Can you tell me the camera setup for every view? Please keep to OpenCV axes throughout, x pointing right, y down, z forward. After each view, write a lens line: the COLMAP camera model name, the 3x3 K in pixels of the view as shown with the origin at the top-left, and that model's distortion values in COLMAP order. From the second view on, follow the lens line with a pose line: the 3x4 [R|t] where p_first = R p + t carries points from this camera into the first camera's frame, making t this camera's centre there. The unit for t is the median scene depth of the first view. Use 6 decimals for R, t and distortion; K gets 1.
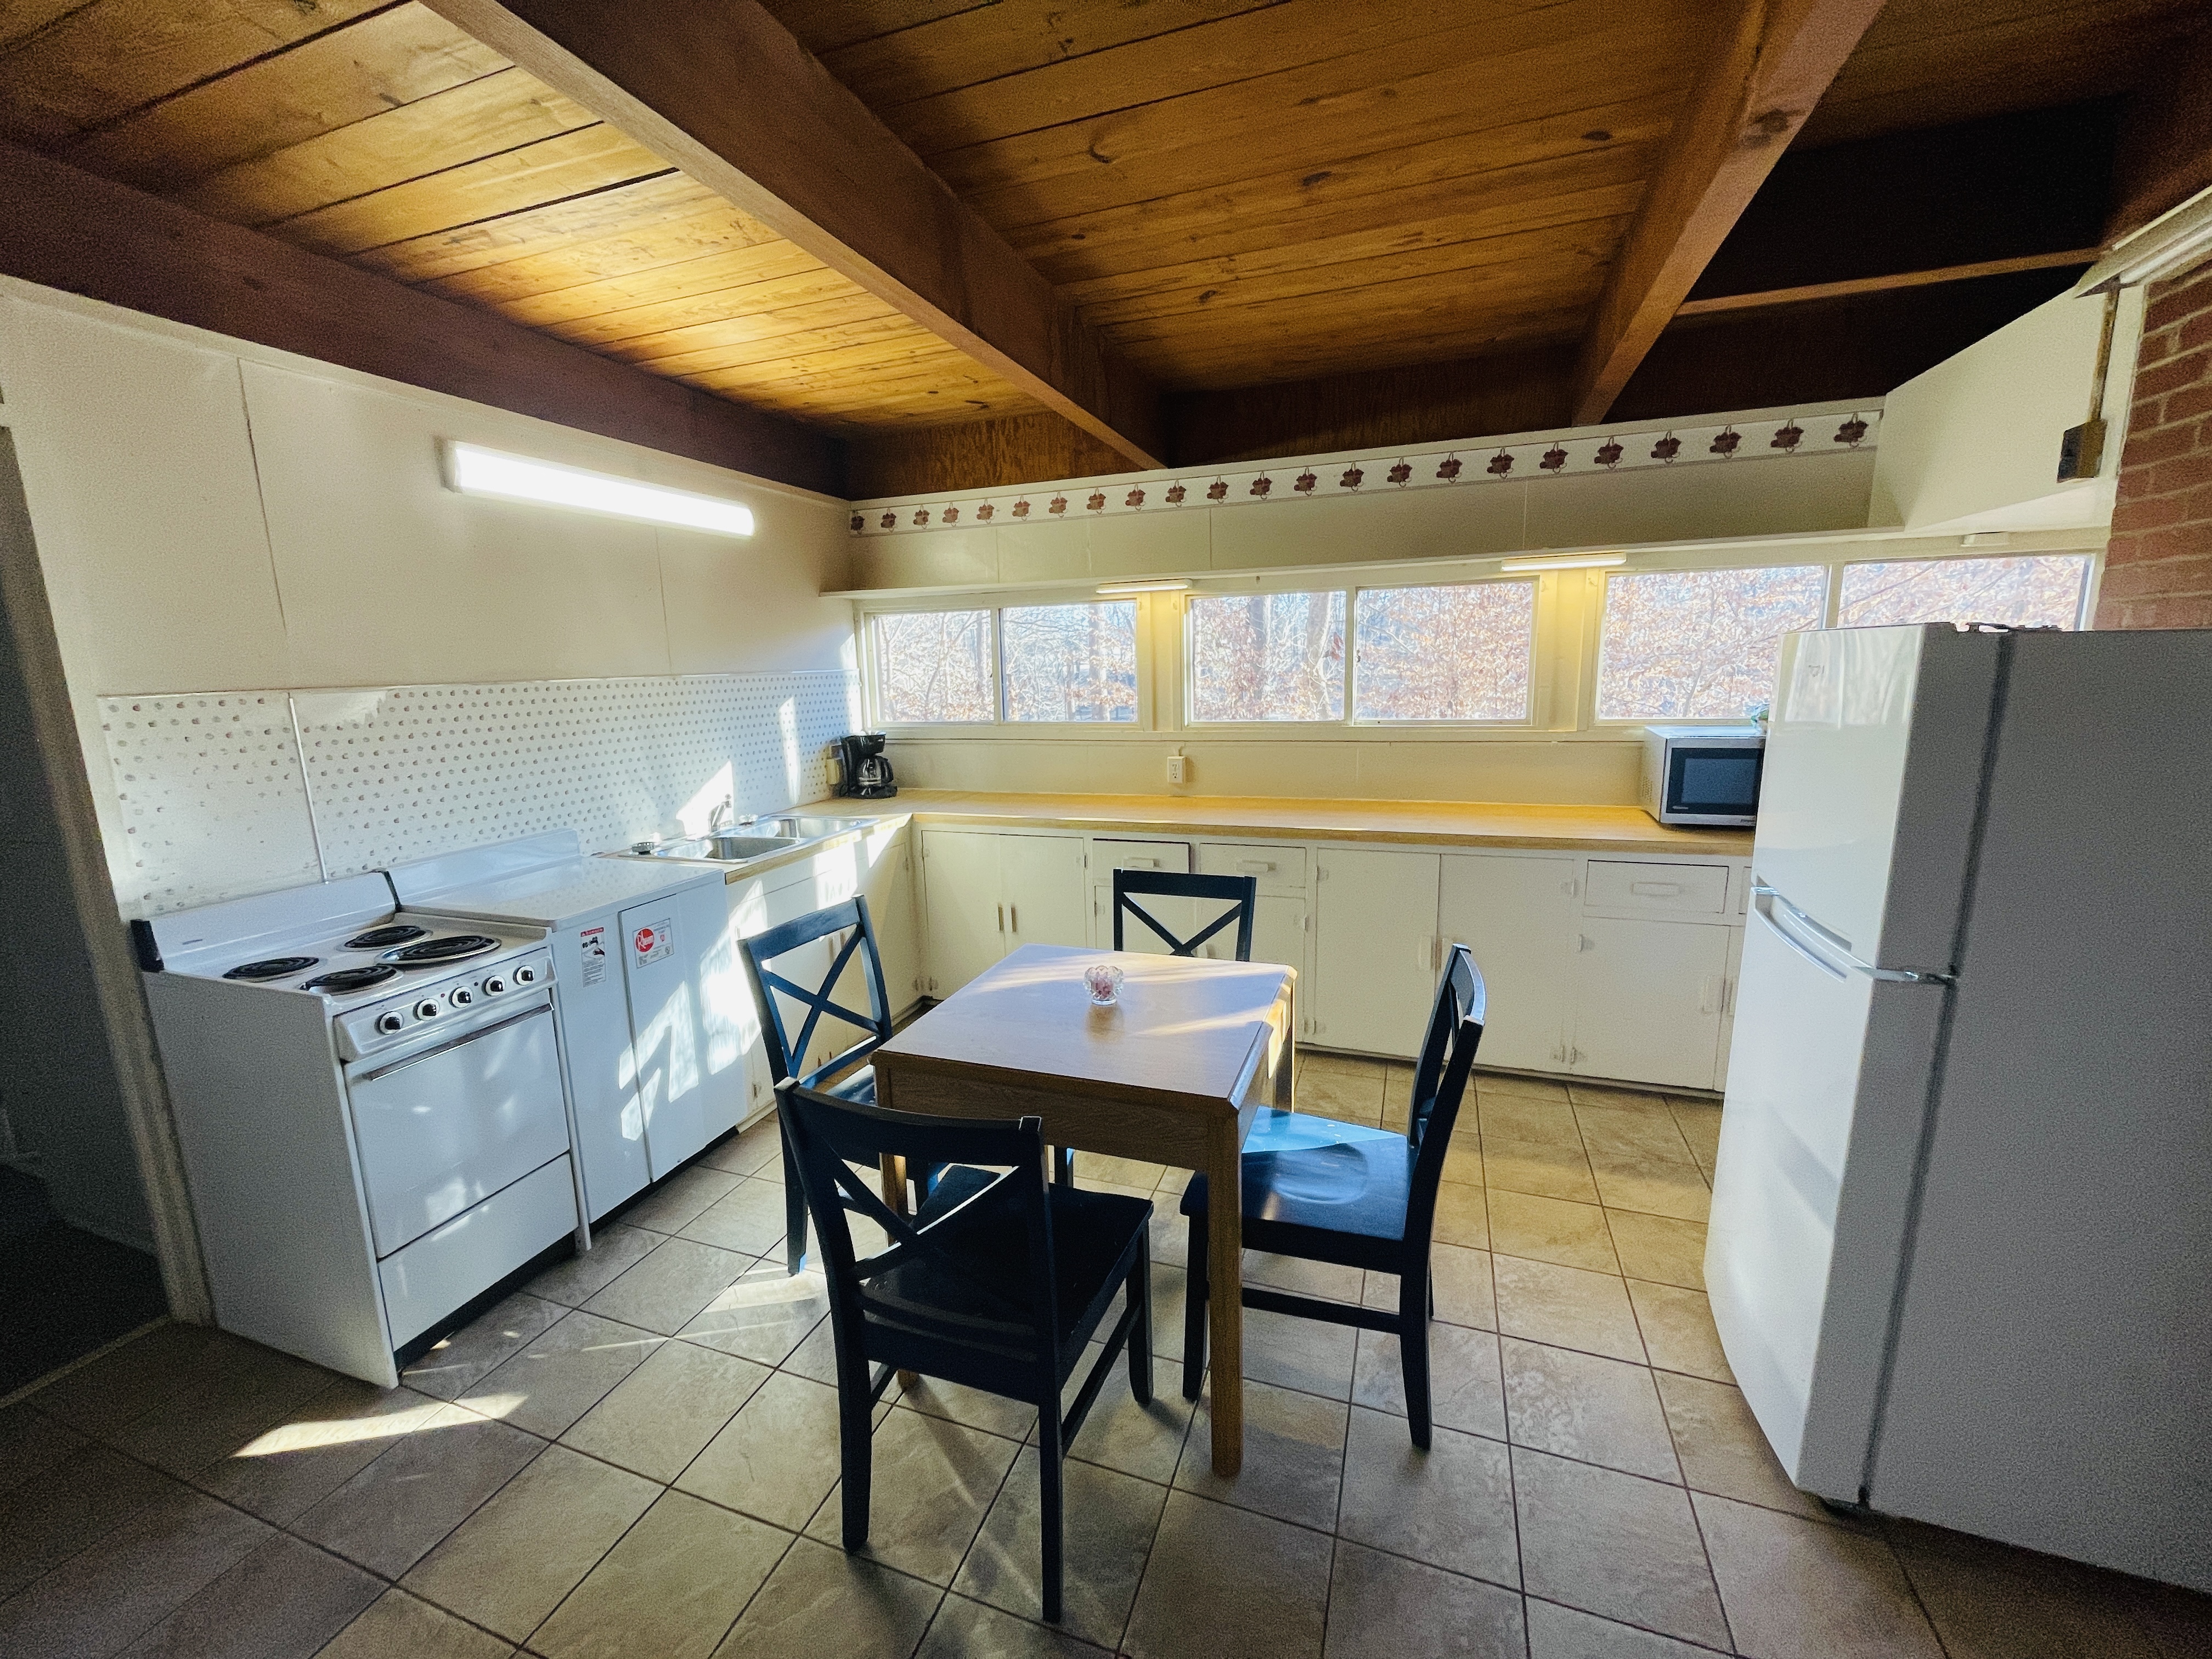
lens RADIAL K [[891.7, 0, 1107.0], [0, 891.7, 825.6], [0, 0, 1]] dist [-0.003918, -0.000324]
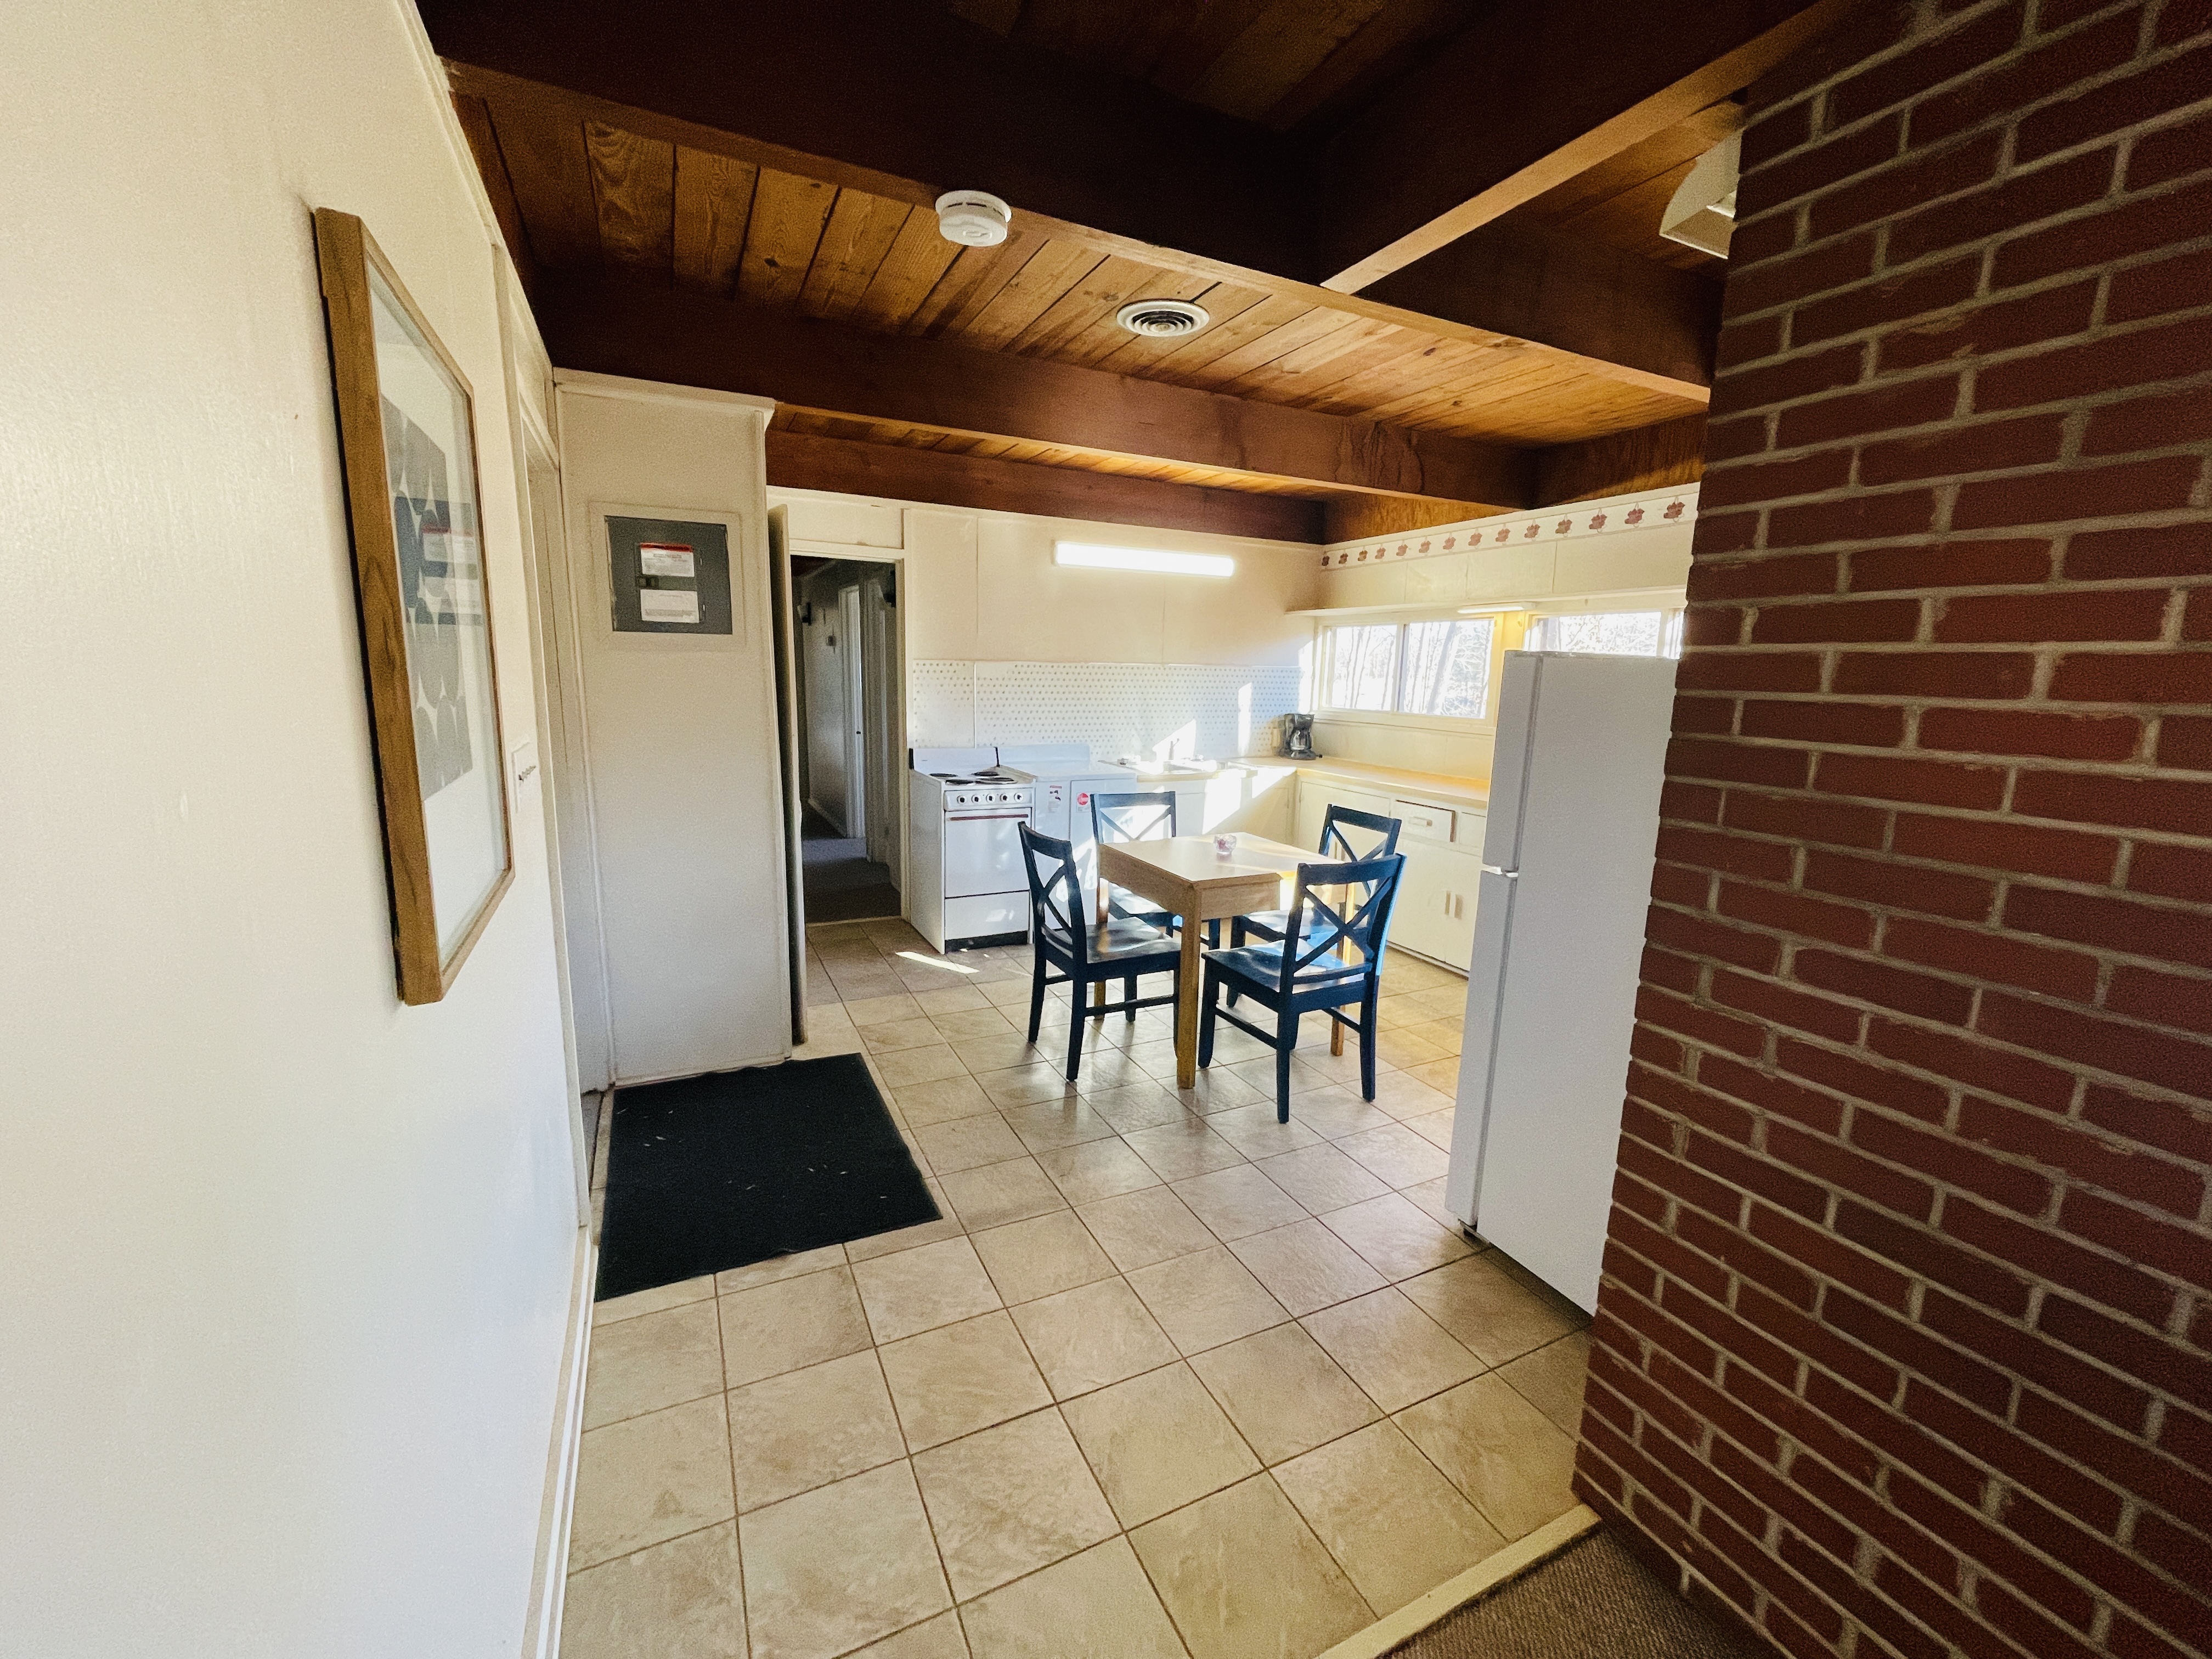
lens RADIAL K [[891.7, 0, 1107.0], [0, 891.7, 825.6], [0, 0, 1]] dist [-0.003918, -0.000324]
pose [[0.720048, 0.161040, -0.674979, 0.700938], [-0.162777, 0.984757, 0.061303, 0.050067], [0.674562, 0.065730, 0.735286, -0.315977]]
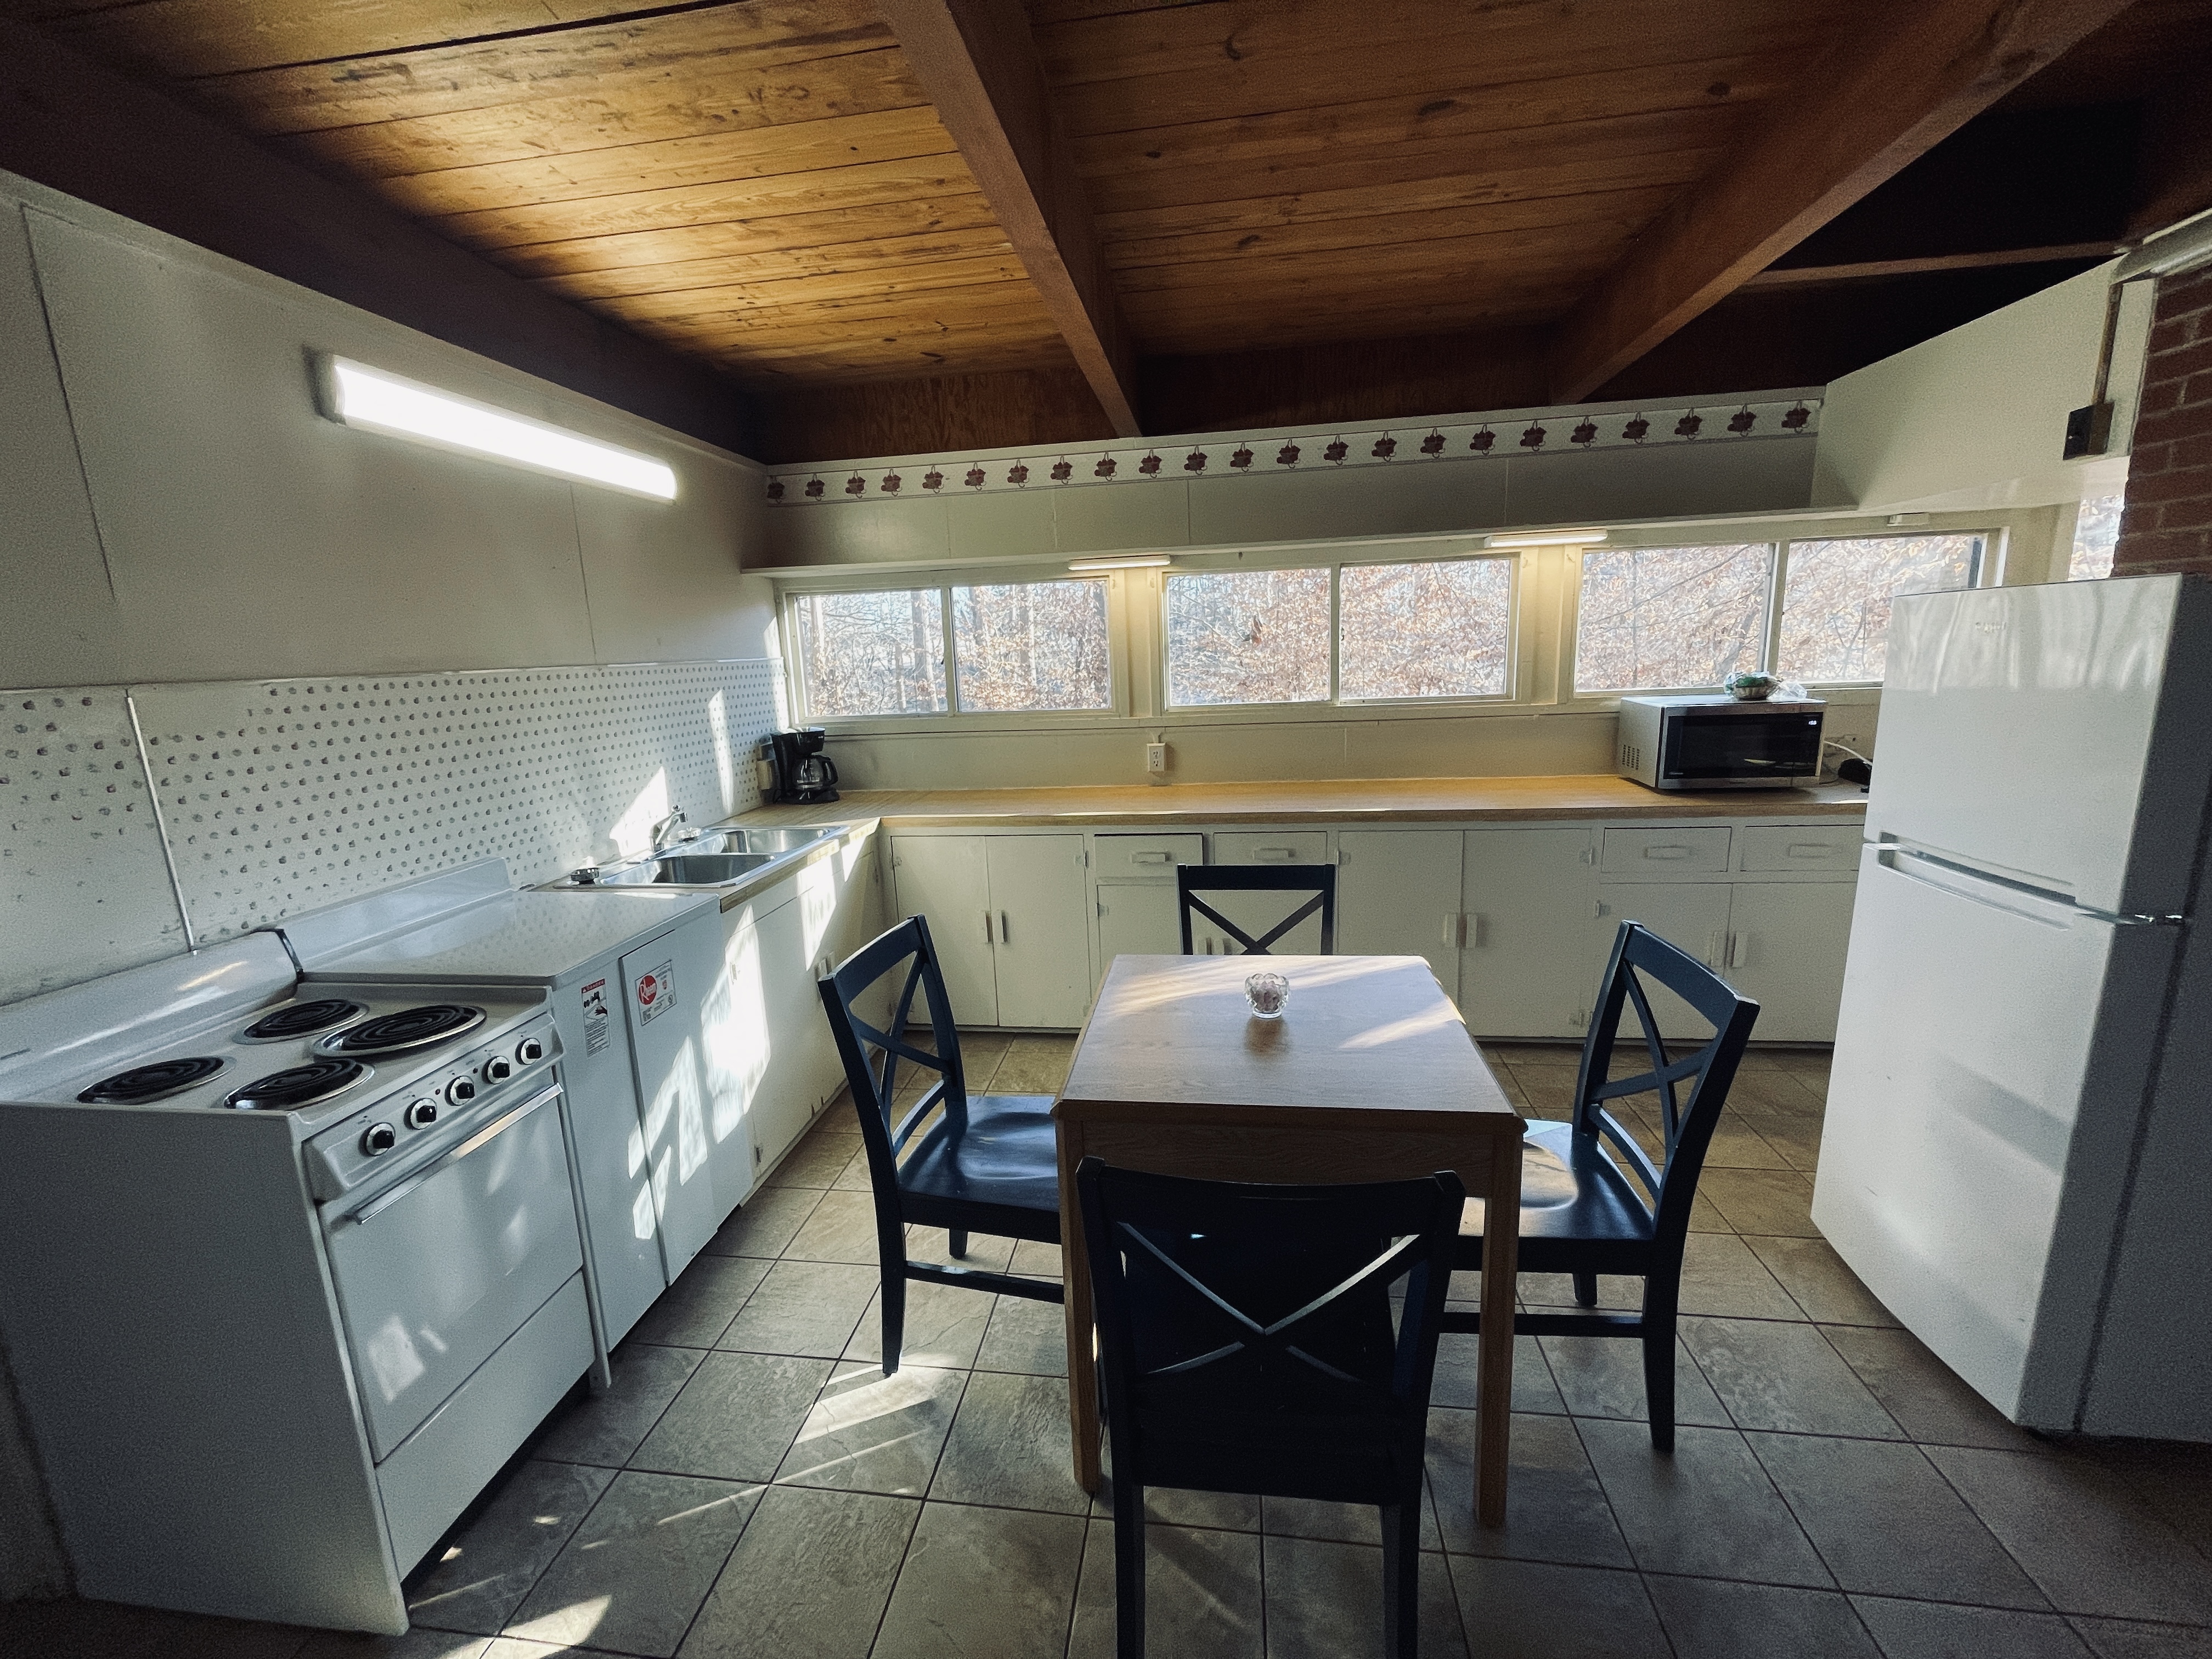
lens RADIAL K [[891.7, 0, 1107.0], [0, 891.7, 825.6], [0, 0, 1]] dist [-0.003918, -0.000324]
pose [[0.978732, -0.052994, 0.198182, -0.226769], [0.051509, 0.998592, 0.012642, -0.007010], [-0.198573, -0.002165, 0.980084, 0.111769]]
